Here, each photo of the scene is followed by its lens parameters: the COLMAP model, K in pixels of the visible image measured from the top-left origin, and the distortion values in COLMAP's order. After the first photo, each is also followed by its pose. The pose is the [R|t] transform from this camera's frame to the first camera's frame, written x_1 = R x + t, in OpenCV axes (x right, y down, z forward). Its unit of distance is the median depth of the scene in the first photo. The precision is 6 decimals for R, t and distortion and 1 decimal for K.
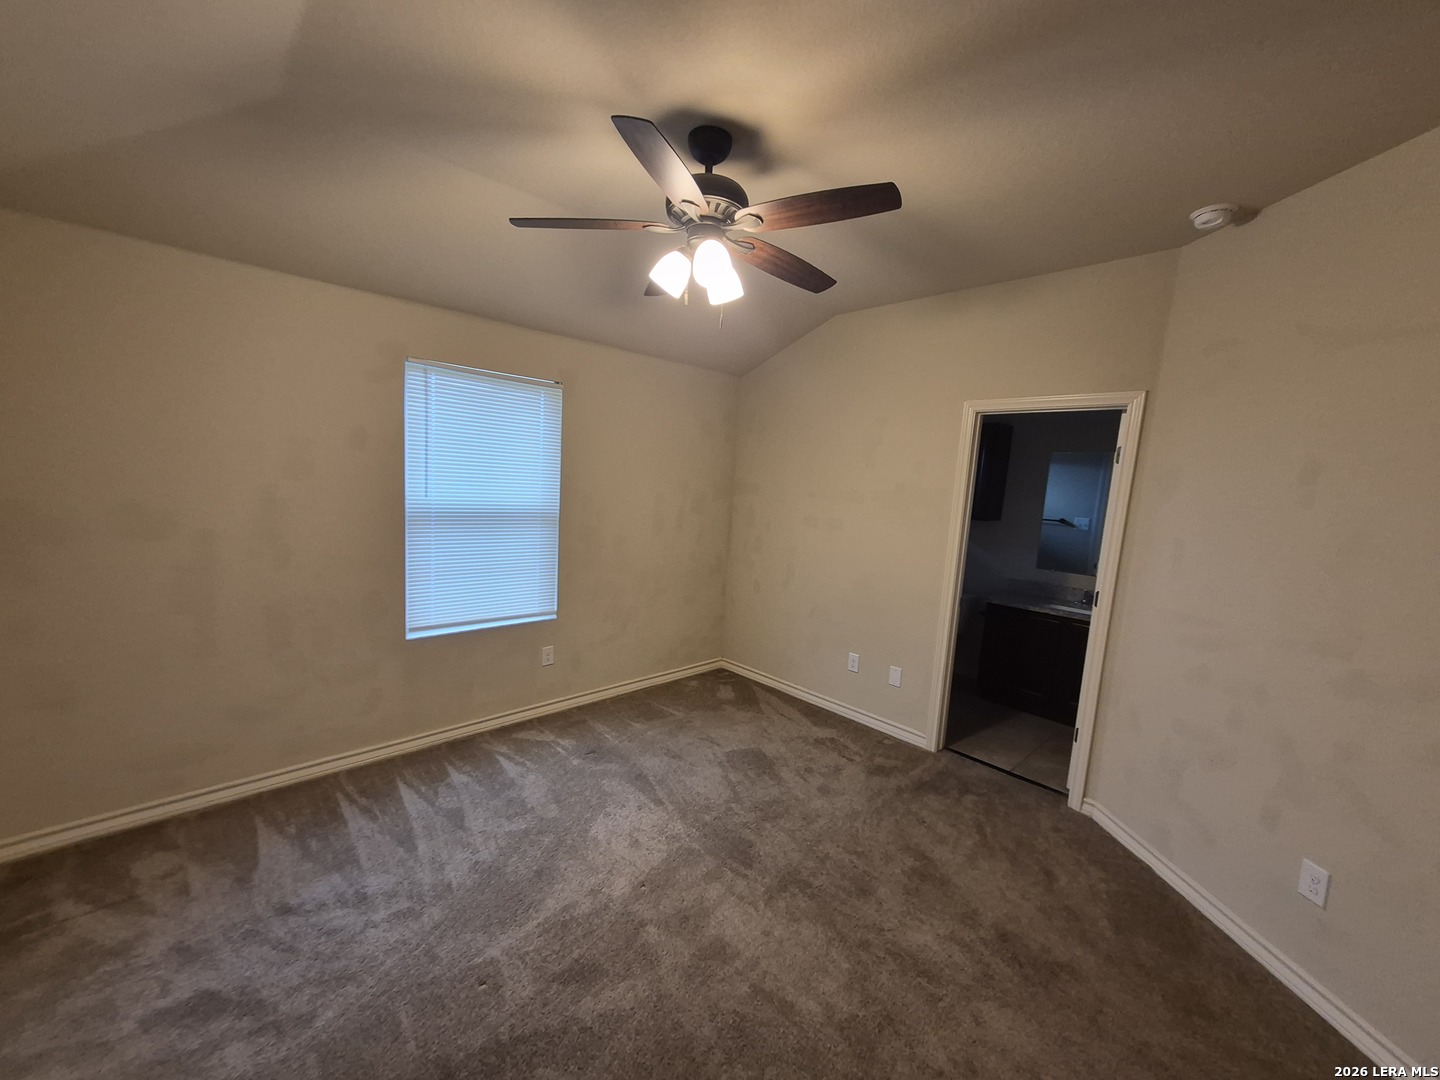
lens RADIAL K [[563.6, 0, 710.6], [0, 563.6, 547.0], [0, 0, 1]] dist [0.012294, -0.004061]
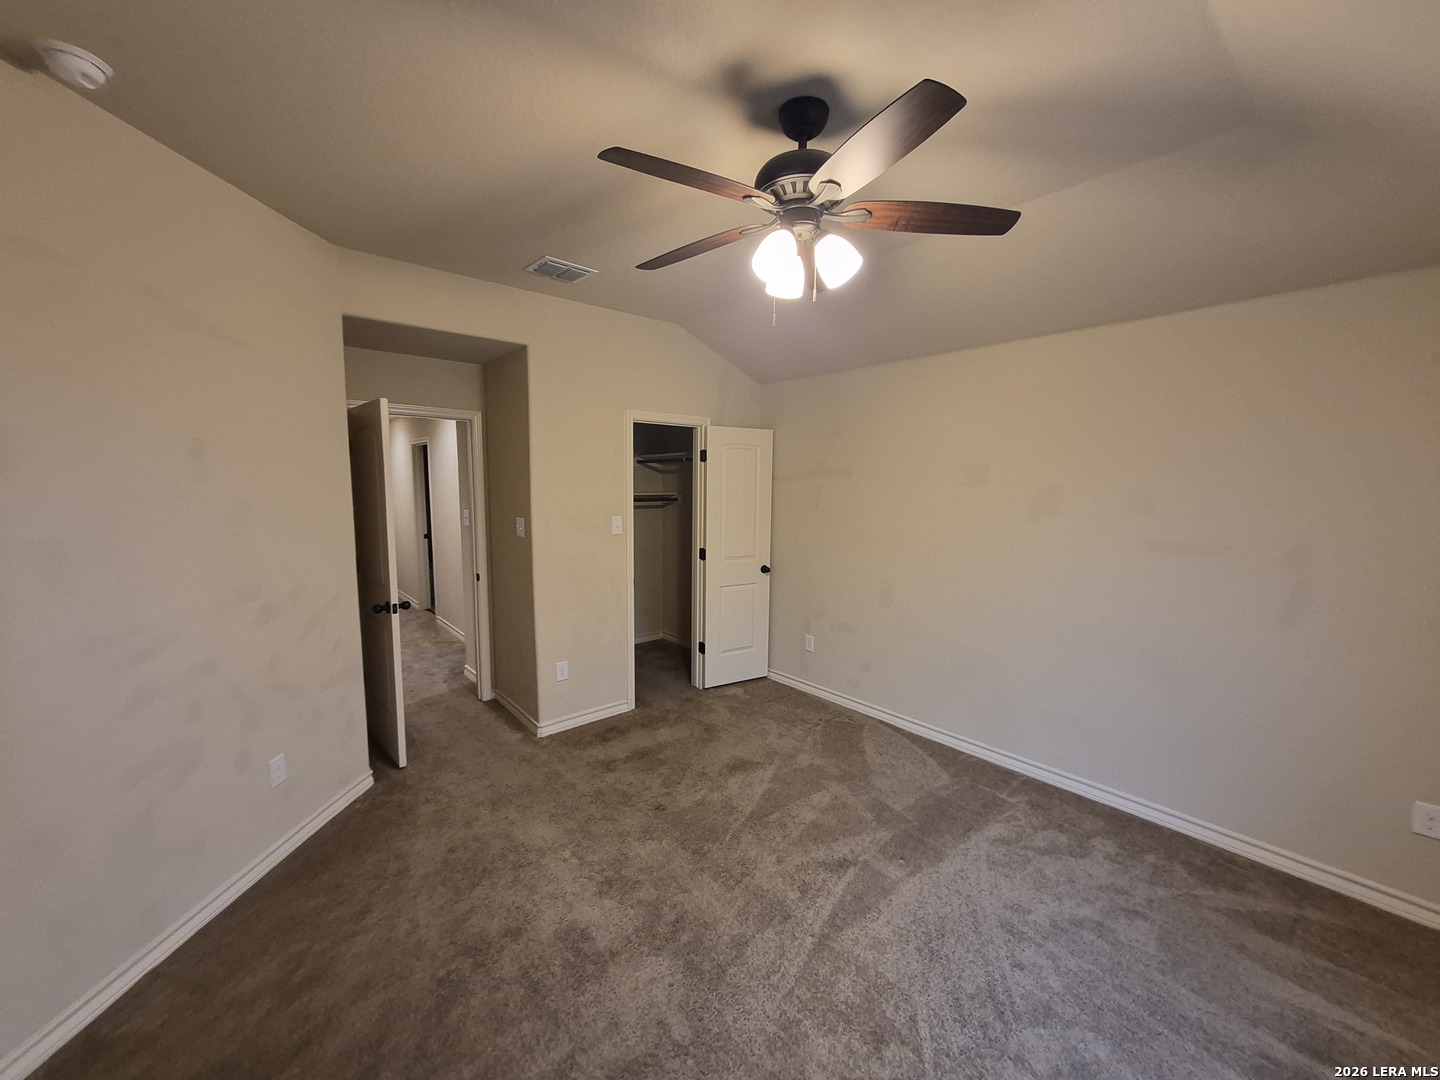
lens RADIAL K [[563.6, 0, 710.6], [0, 563.6, 547.0], [0, 0, 1]] dist [0.012294, -0.004061]
pose [[-0.996926, -0.068550, 0.037928, 0.045115], [-0.057639, 0.969674, 0.237510, -0.169450], [-0.053059, 0.234594, -0.970644, 1.340363]]
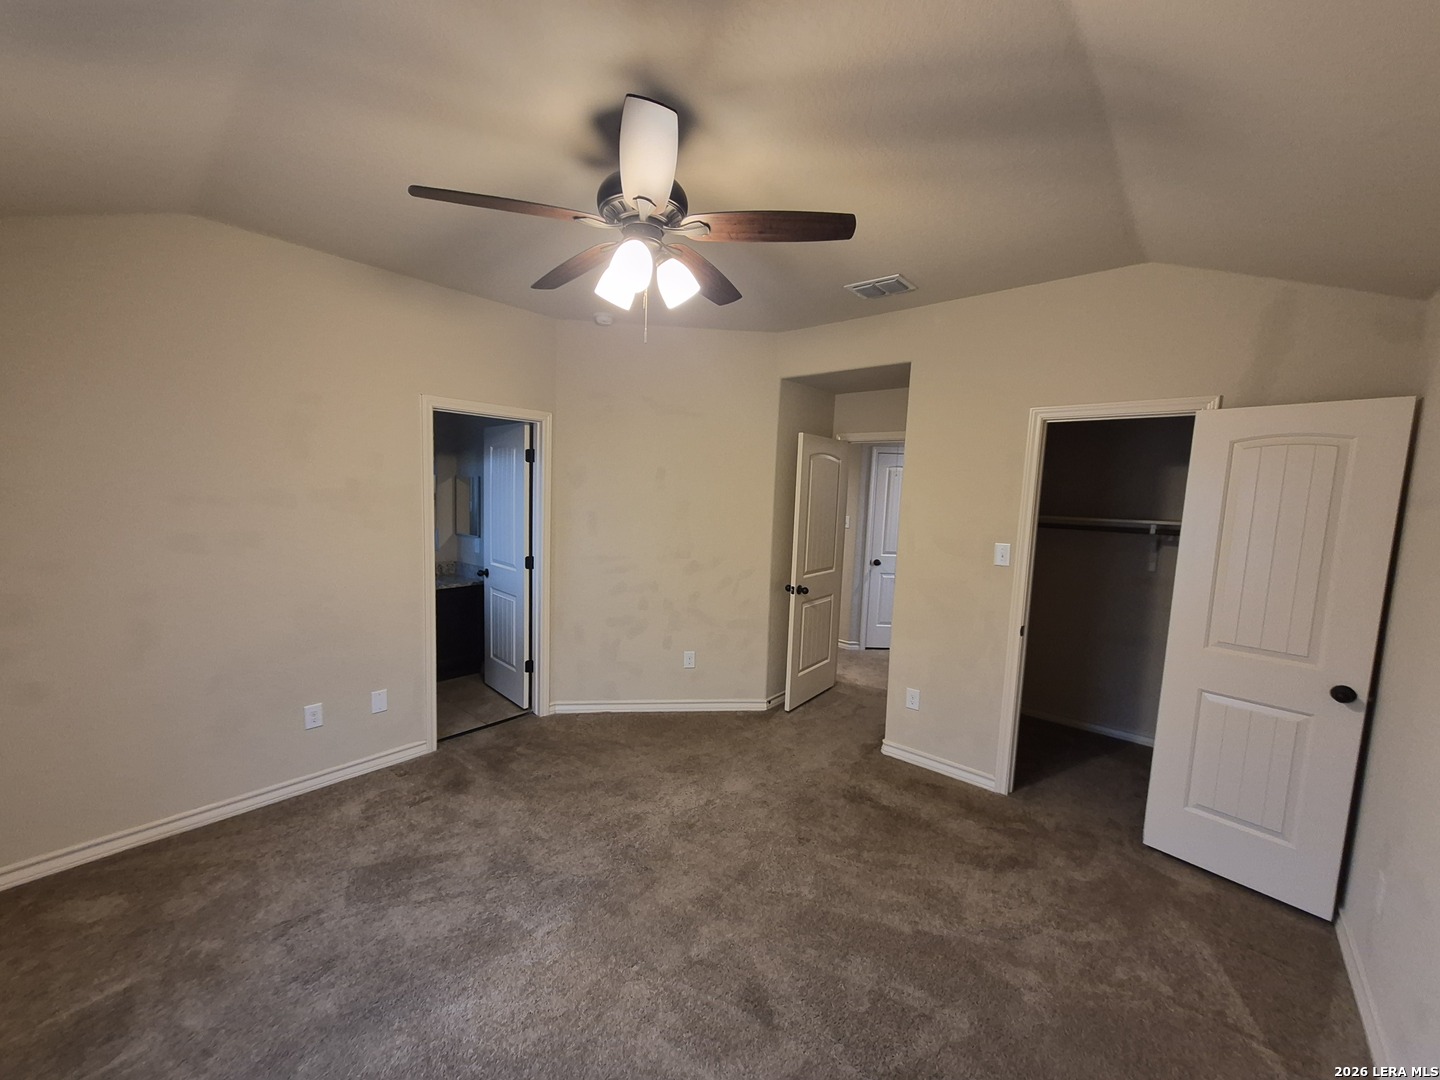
lens RADIAL K [[563.6, 0, 710.6], [0, 563.6, 547.0], [0, 0, 1]] dist [0.012294, -0.004061]
pose [[-0.095190, -0.157949, 0.982848, -0.675307], [0.087882, 0.982143, 0.166347, -0.129804], [-0.991572, 0.102210, -0.079609, 0.676734]]
